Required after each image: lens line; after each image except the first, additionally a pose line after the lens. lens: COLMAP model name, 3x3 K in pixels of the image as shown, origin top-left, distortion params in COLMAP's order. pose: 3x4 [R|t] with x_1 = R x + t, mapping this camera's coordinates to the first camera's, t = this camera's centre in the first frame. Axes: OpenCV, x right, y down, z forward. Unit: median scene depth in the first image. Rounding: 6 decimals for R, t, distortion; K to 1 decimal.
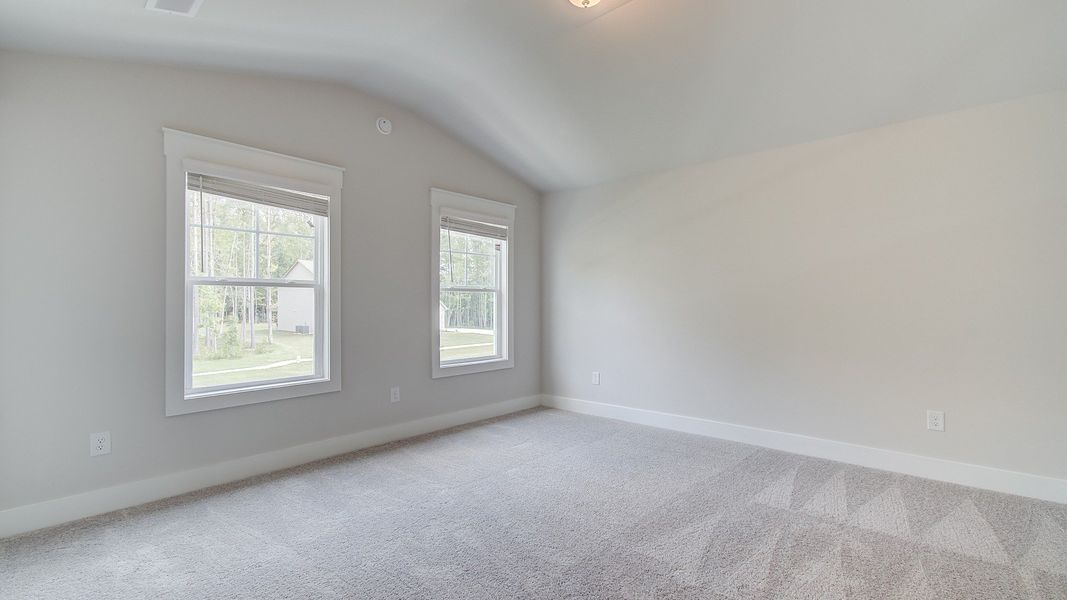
lens RADIAL K [[463.4, 0, 537.6], [0, 463.4, 303.3], [0, 0, 1]] dist [0.001057, 0.000071]
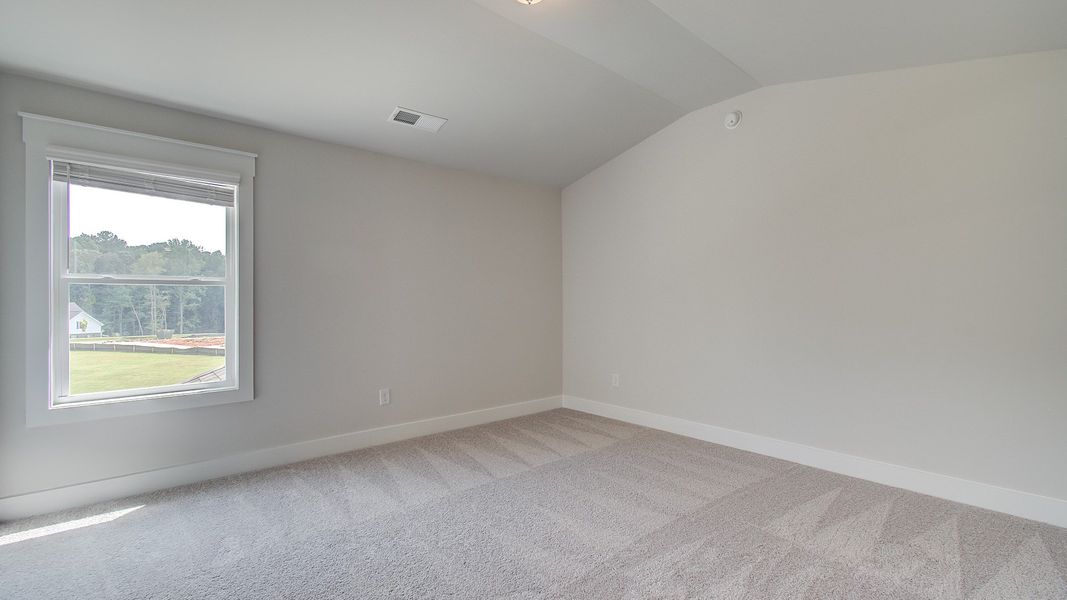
lens RADIAL K [[415.4, 0, 533.5], [0, 415.4, 300.0], [0, 0, 1]] dist [0.021250, 0.000043]
pose [[0.974875, -0.009845, -0.222535, 0.344278], [0.009178, 0.999950, -0.004028, 0.002369], [0.222564, 0.001884, 0.974916, 0.383937]]
